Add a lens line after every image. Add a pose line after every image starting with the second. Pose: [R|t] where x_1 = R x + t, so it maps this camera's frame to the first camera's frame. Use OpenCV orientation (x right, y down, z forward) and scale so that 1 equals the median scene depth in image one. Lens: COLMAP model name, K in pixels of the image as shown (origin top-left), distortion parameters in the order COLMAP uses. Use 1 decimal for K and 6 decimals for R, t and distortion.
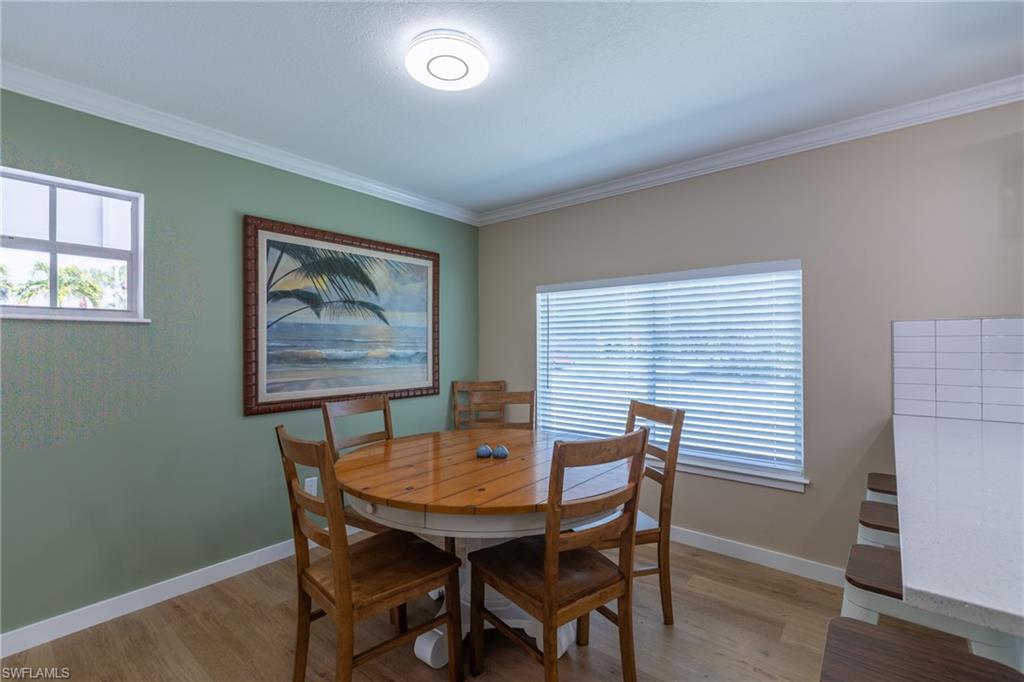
lens RADIAL K [[456.5, 0, 509.0], [0, 456.5, 339.3], [0, 0, 1]] dist [0.003619, -0.001929]
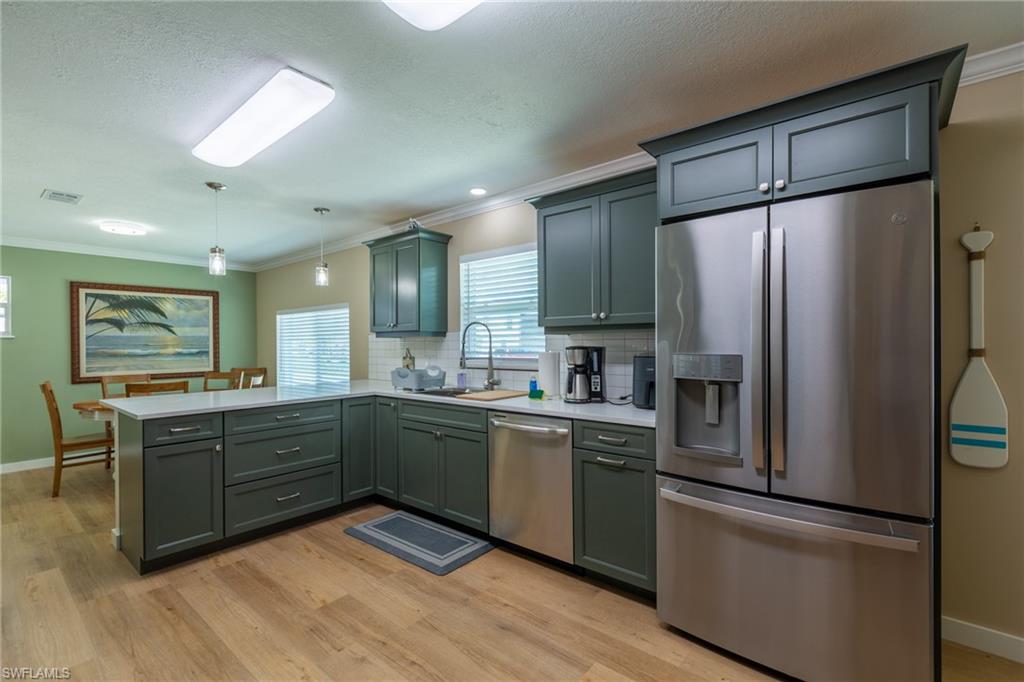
lens RADIAL K [[456.5, 0, 514.1], [0, 456.5, 343.6], [0, 0, 1]] dist [0.003619, -0.001929]
pose [[0.999971, -0.006530, -0.003935, 1.200142], [0.006592, 0.999852, 0.015883, -0.021734], [0.003831, -0.015908, 0.999866, -0.863434]]
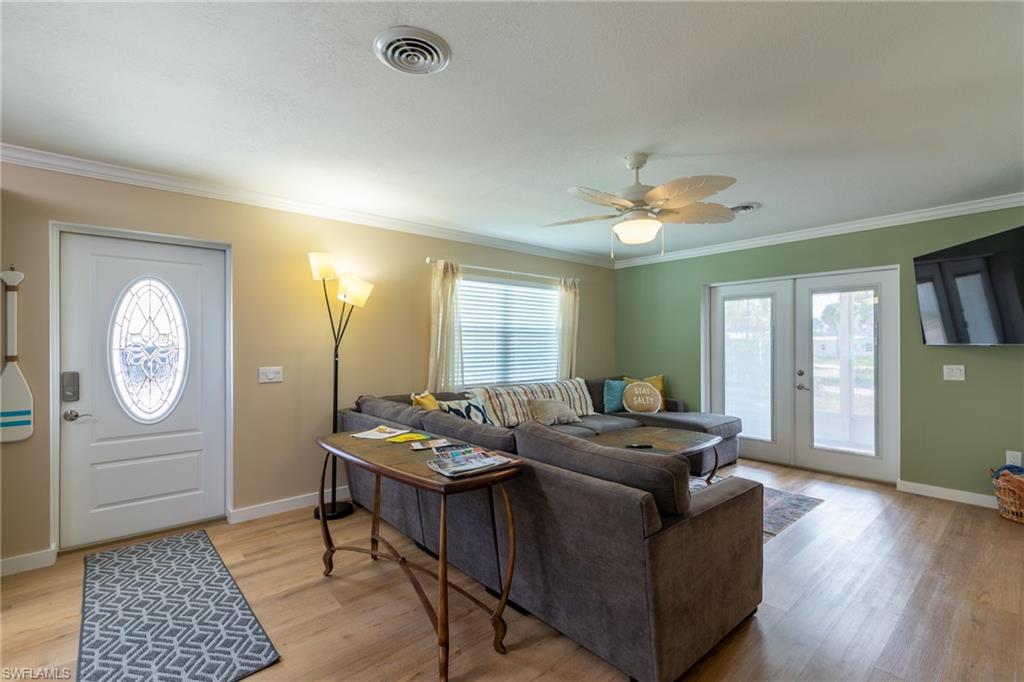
lens RADIAL K [[456.5, 0, 514.8], [0, 456.5, 343.1], [0, 0, 1]] dist [0.003619, -0.001929]
pose [[0.155056, 0.007892, 0.987874, 1.122690], [-0.012137, 0.999908, -0.006083, -0.030697], [-0.987831, -0.011047, 0.155137, -1.325281]]
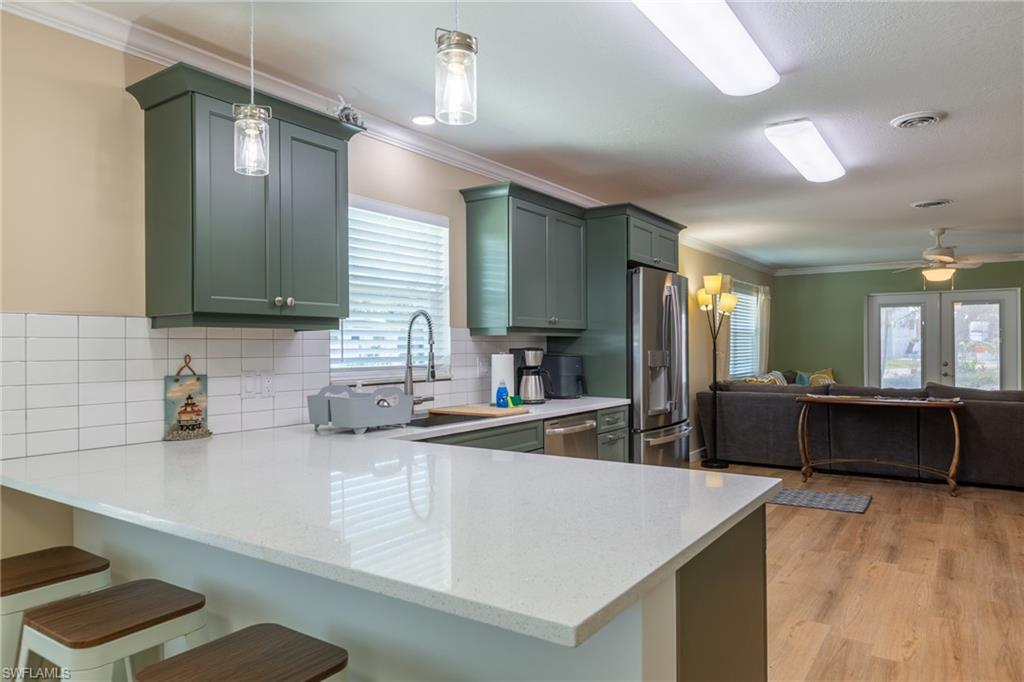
lens RADIAL K [[663.4, 0, 514.0], [0, 663.4, 345.3], [0, 0, 1]] dist [0.003275, -0.003883]
pose [[-0.091507, 0.005907, 0.995787, -0.081509], [-0.008205, 0.999944, -0.006686, 0.004326], [-0.995771, -0.008783, -0.091453, 0.279480]]
